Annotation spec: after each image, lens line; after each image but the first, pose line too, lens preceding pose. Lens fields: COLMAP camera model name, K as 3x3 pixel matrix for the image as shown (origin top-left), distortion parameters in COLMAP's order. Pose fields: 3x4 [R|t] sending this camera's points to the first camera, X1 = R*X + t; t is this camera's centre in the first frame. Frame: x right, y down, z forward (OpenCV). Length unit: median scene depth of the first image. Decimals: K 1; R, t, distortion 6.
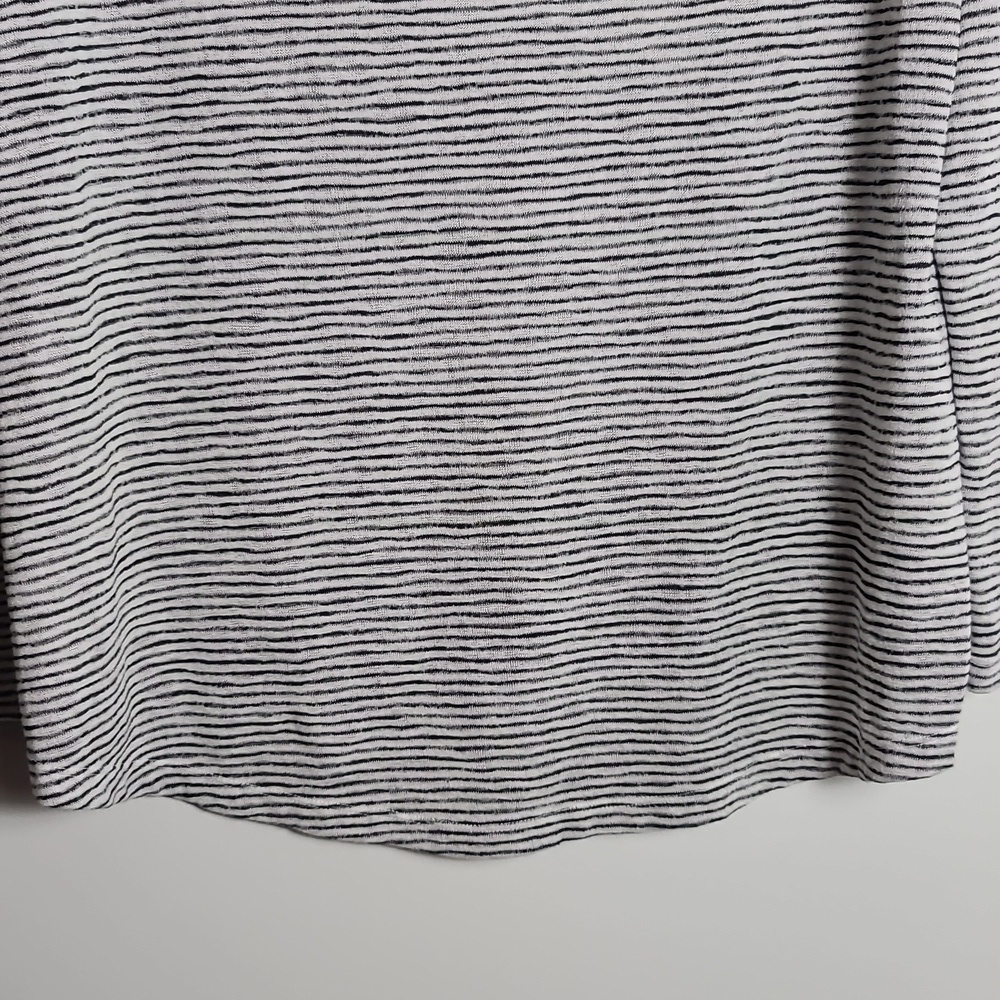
lens RADIAL K [[1705.7, 0, 473.7], [0, 1705.7, 518.5], [0, 0, 1]] dist [0.025283, 0.144087]
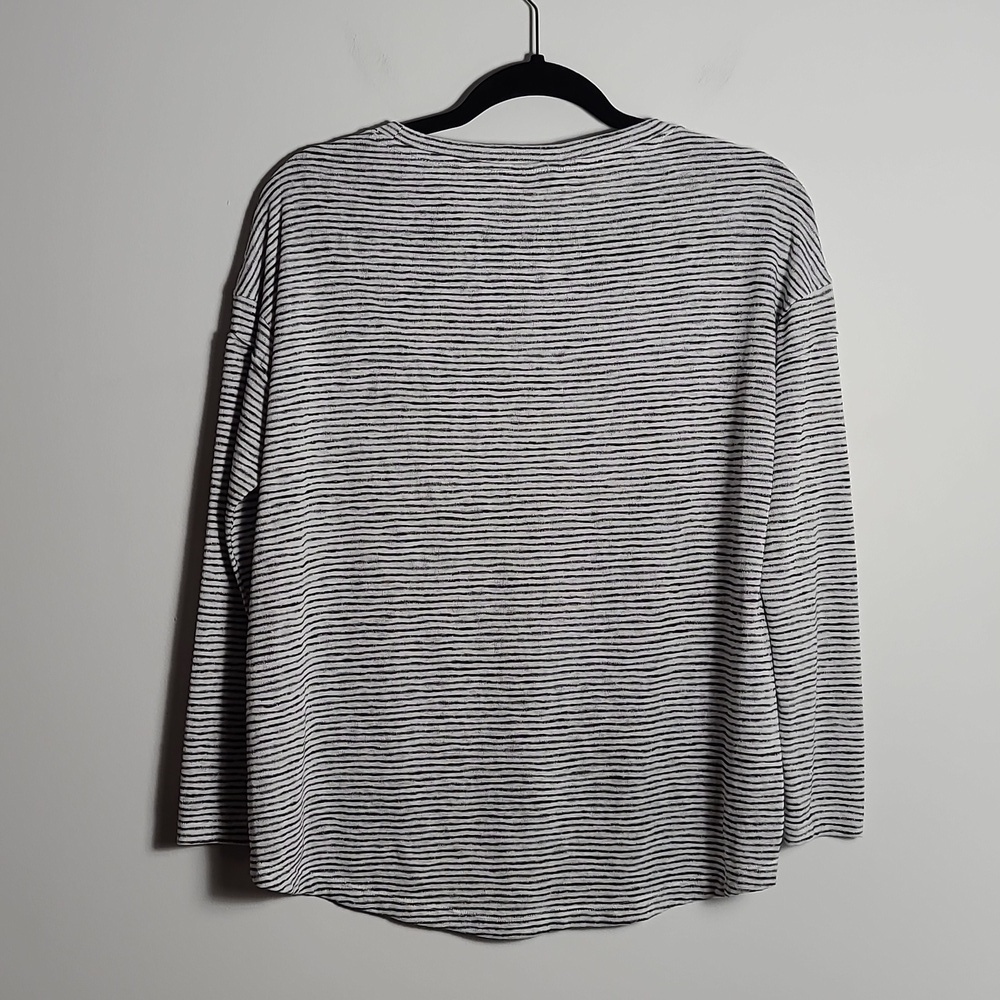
lens RADIAL K [[1660.3, 0, 495.9], [0, 1660.3, 547.7], [0, 0, 1]] dist [0.123755, 0.074186]
pose [[0.998930, 0.035420, 0.029747, -0.069129], [-0.030242, 0.986756, -0.159365, 0.086302], [-0.034998, 0.158295, 0.986771, -0.735530]]
